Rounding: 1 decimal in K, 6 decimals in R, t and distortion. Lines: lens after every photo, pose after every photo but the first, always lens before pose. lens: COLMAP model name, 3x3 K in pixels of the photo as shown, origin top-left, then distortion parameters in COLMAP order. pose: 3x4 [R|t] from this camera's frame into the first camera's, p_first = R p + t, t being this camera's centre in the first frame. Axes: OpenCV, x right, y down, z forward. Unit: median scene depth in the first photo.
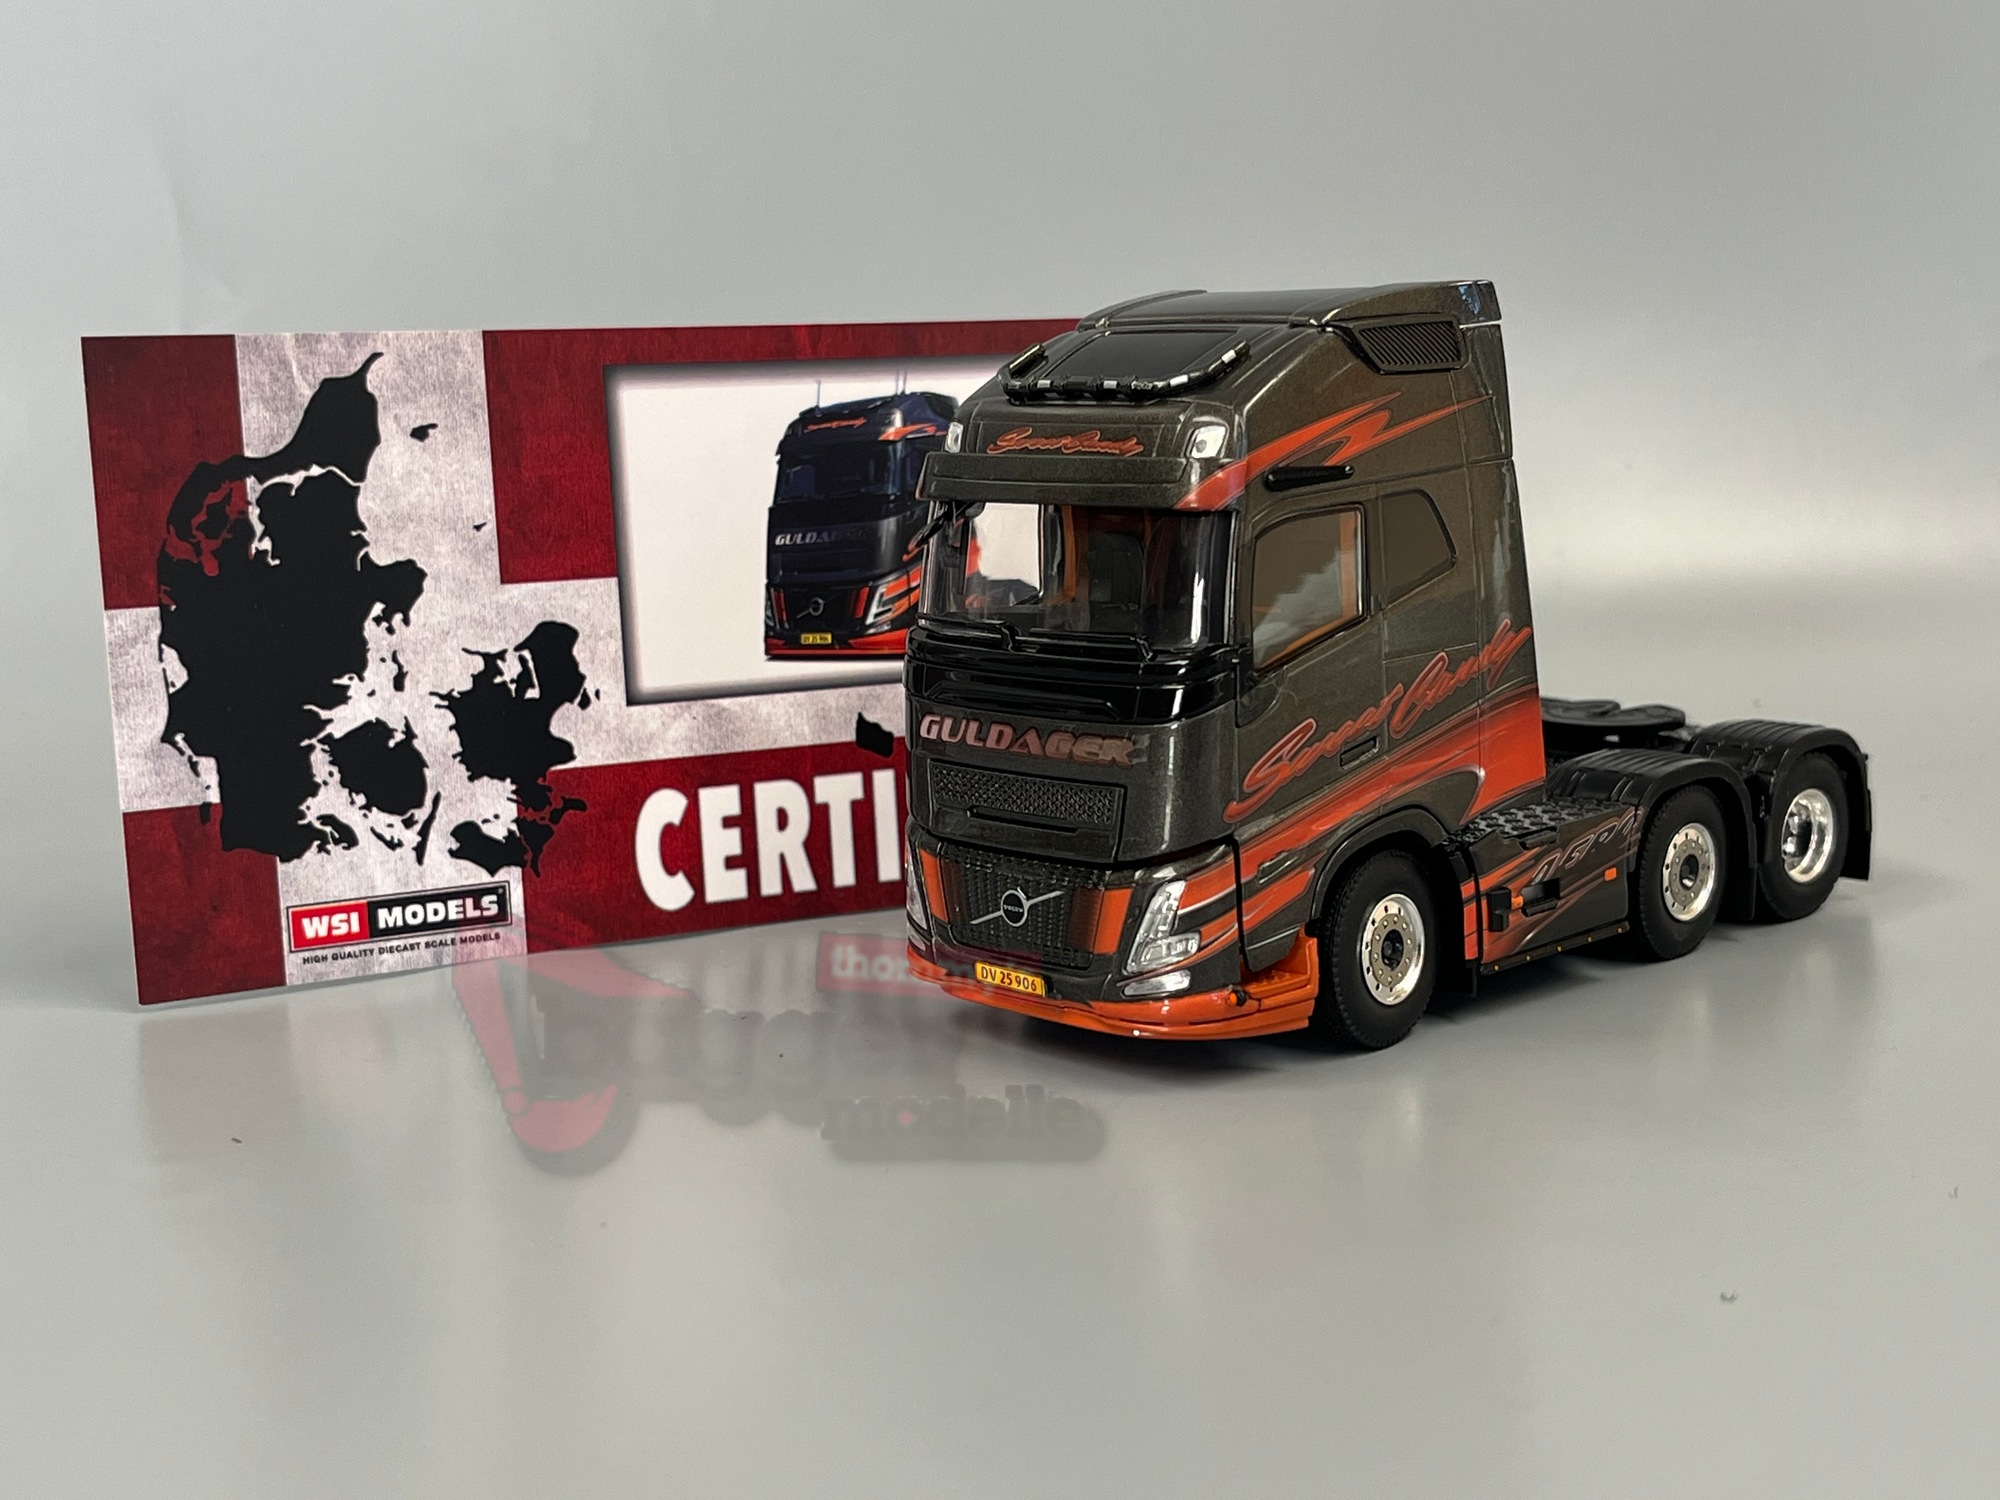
lens RADIAL K [[2888.1, 0, 1000.0], [0, 2888.1, 750.0], [0, 0, 1]] dist [0.113736, -0.071261]
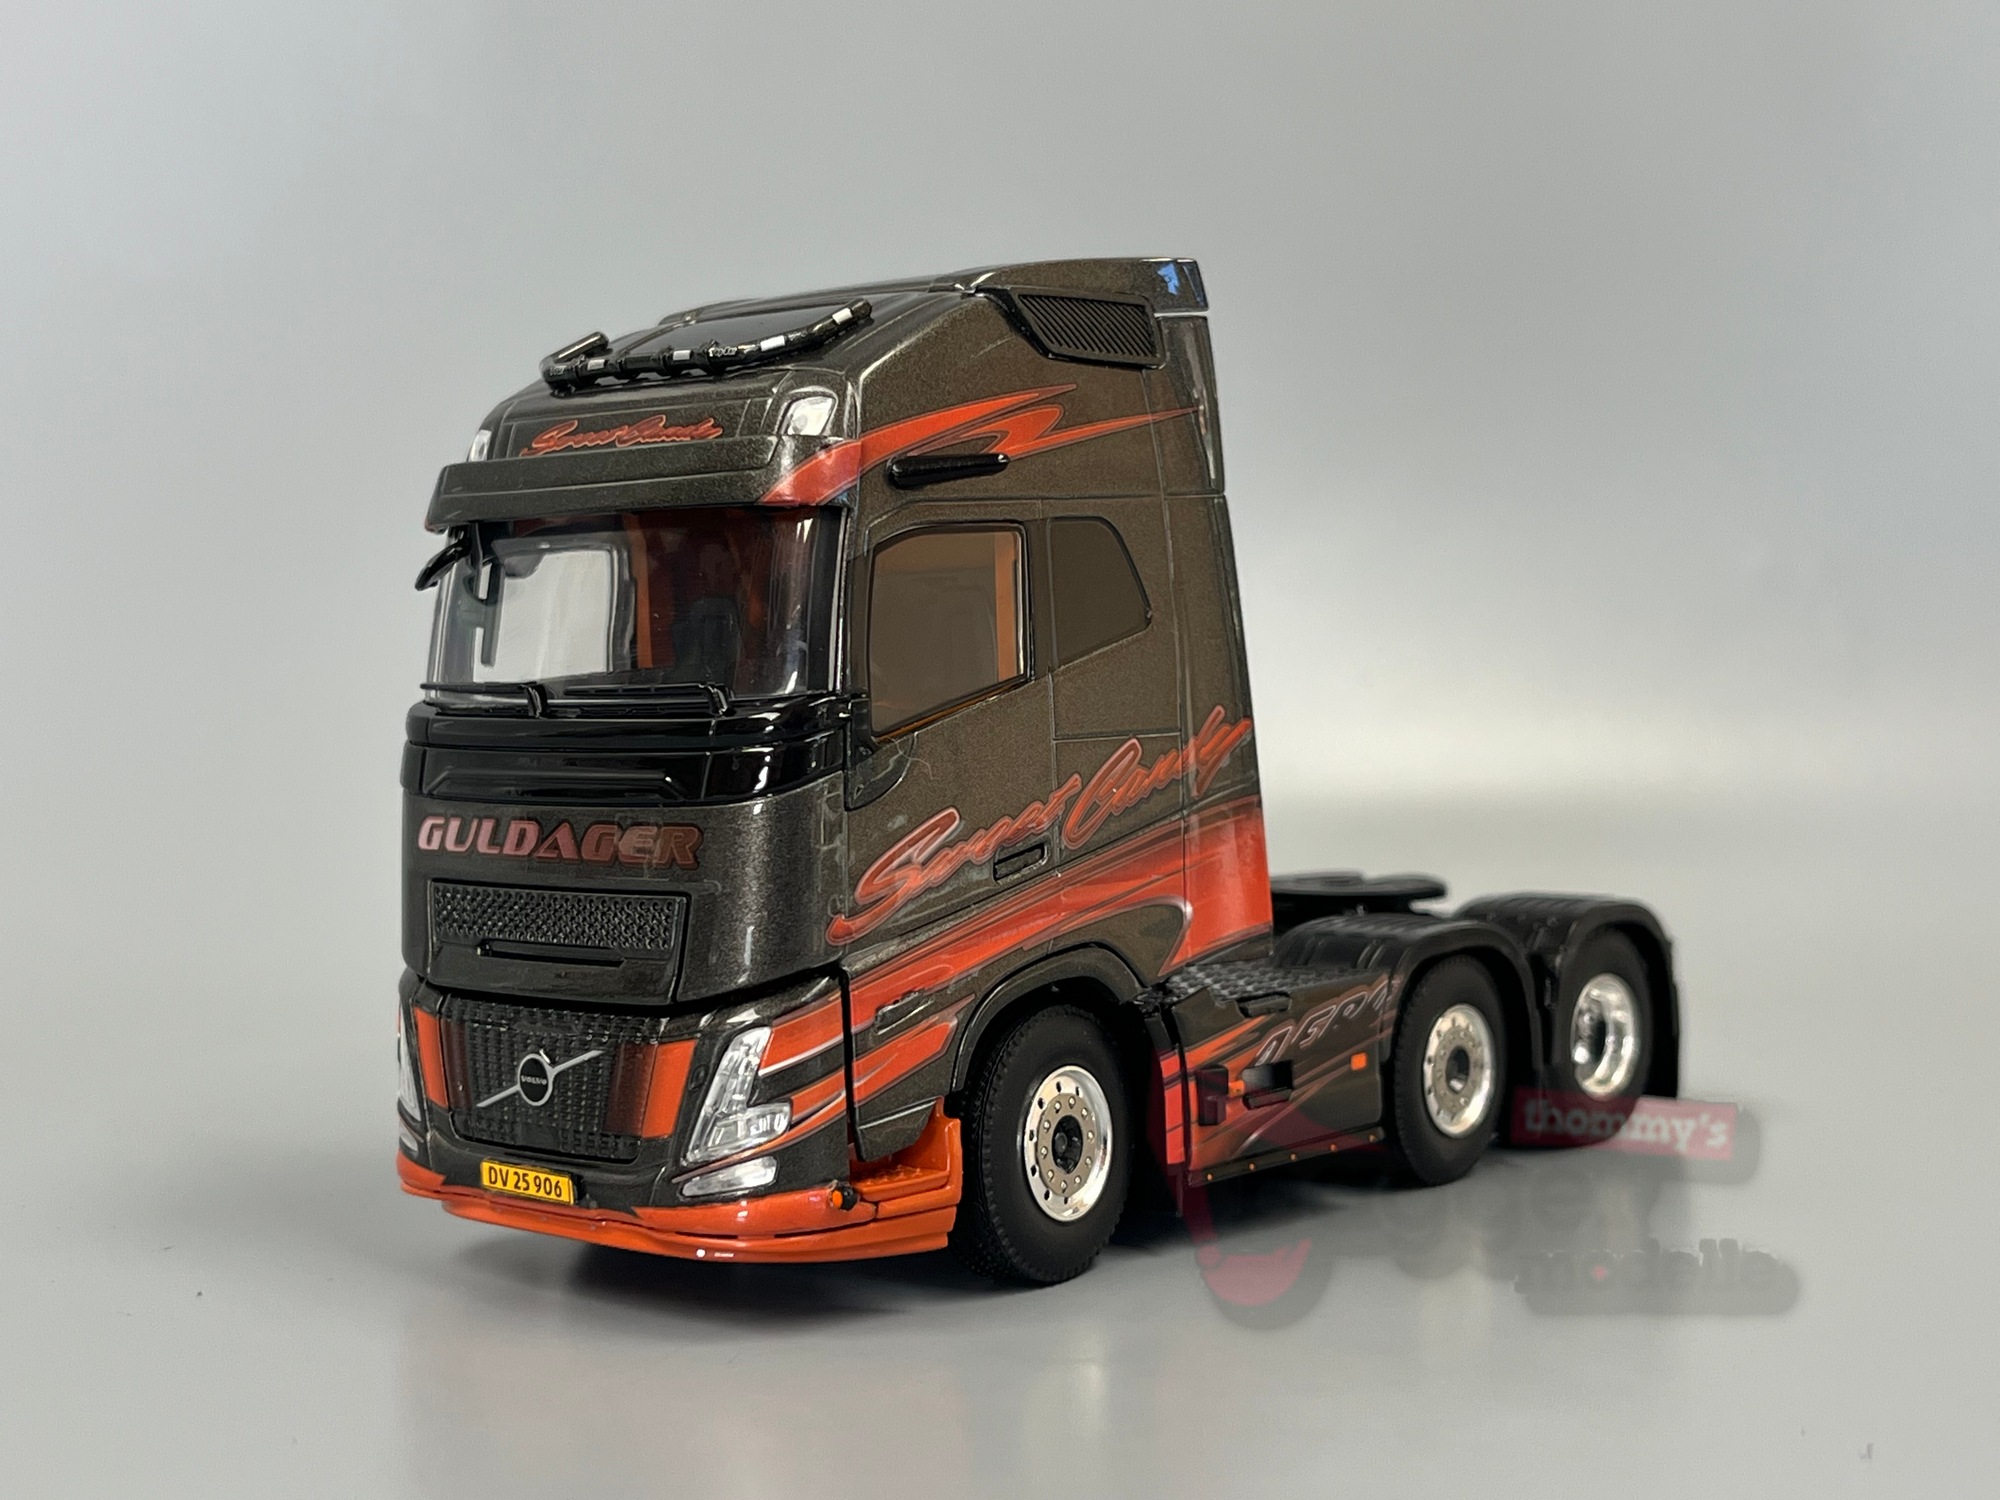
lens RADIAL K [[2905.8, 0, 993.3], [0, 2905.8, 745.2], [0, 0, 1]] dist [0.199699, -0.692304]
pose [[0.995886, 0.015137, 0.089345, 0.050791], [-0.003317, 0.991379, -0.130985, 0.066270], [-0.090558, 0.130149, 0.987350, 0.270178]]
